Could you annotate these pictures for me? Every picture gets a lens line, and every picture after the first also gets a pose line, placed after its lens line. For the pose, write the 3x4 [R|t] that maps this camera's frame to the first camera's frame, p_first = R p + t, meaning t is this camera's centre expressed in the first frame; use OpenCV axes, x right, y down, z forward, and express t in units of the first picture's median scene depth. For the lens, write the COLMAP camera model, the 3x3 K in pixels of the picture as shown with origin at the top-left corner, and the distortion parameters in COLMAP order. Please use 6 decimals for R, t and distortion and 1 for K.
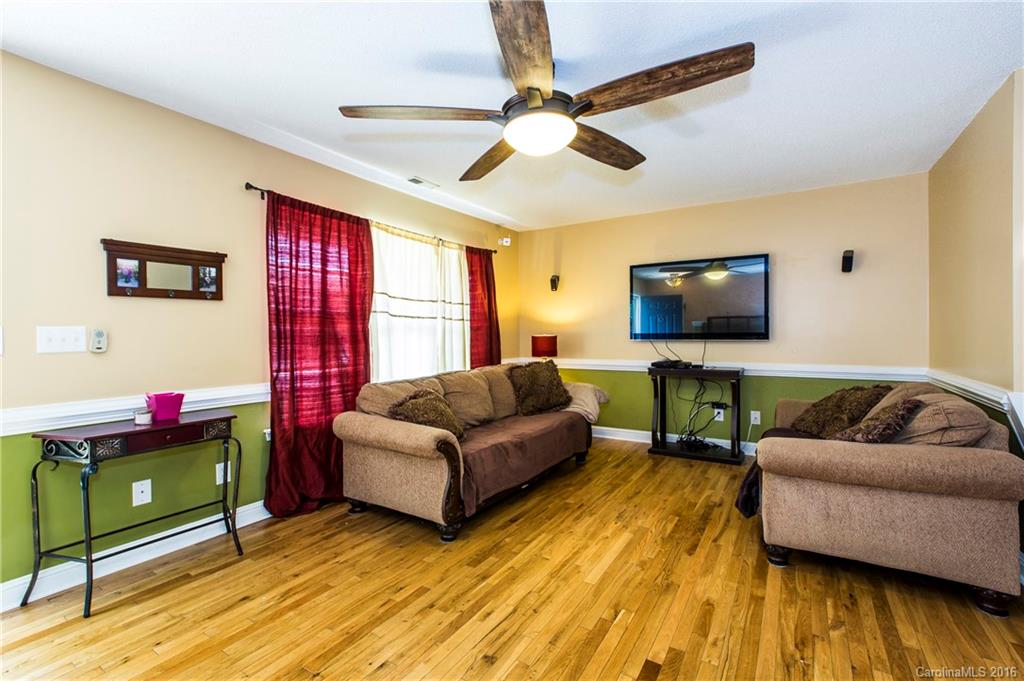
lens RADIAL K [[458.1, 0, 511.6], [0, 458.1, 337.1], [0, 0, 1]] dist [0.013017, -0.009864]
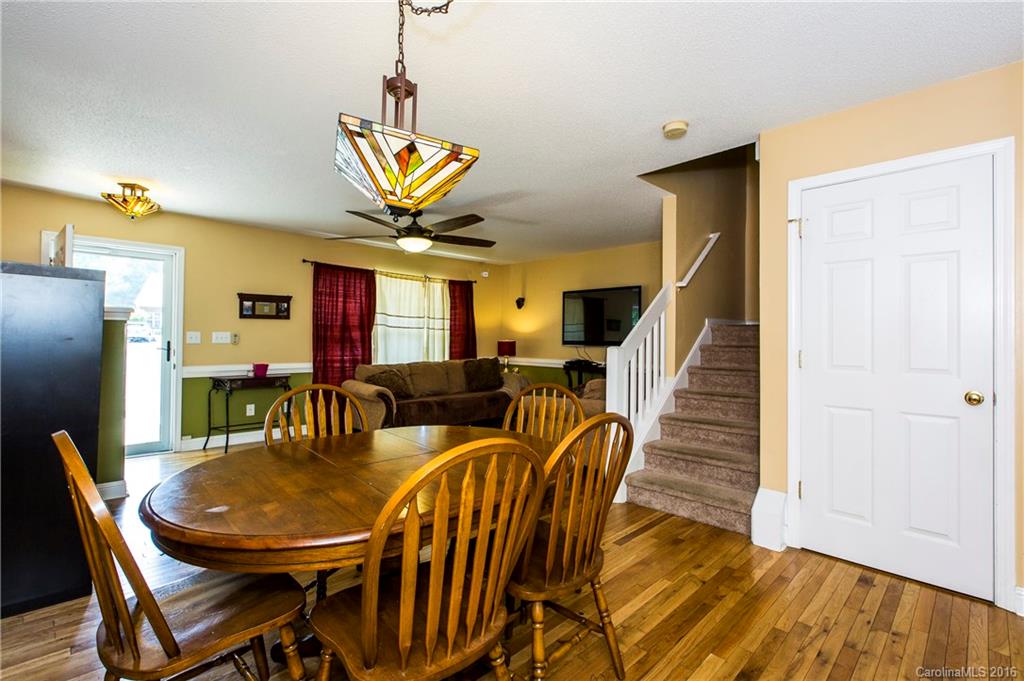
lens RADIAL K [[473.2, 0, 509.7], [0, 473.2, 334.1], [0, 0, 1]] dist [0.002673, 0.000367]
pose [[0.972164, 0.017280, -0.233664, 0.669528], [-0.021132, 0.999679, -0.013993, -0.006944], [0.233347, 0.018542, 0.972217, -0.662460]]
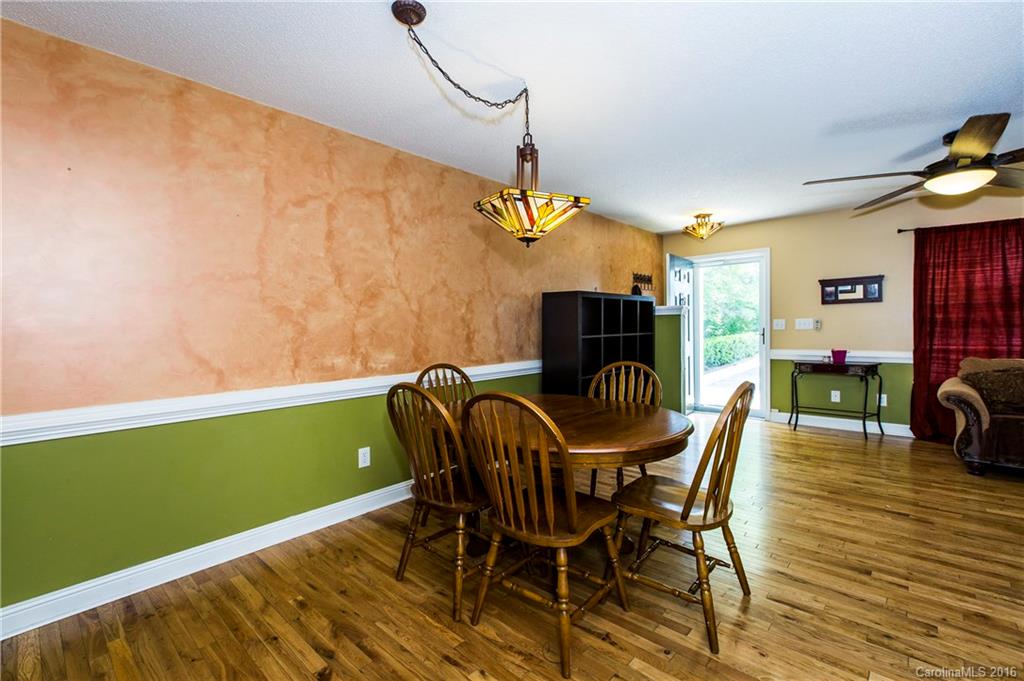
lens RADIAL K [[458.1, 0, 511.6], [0, 458.1, 337.1], [0, 0, 1]] dist [0.013017, -0.009864]
pose [[-0.180444, 0.033535, -0.983013, 1.173802], [0.010583, 0.999427, 0.032152, -0.013957], [0.983528, -0.004602, -0.180695, -0.064832]]
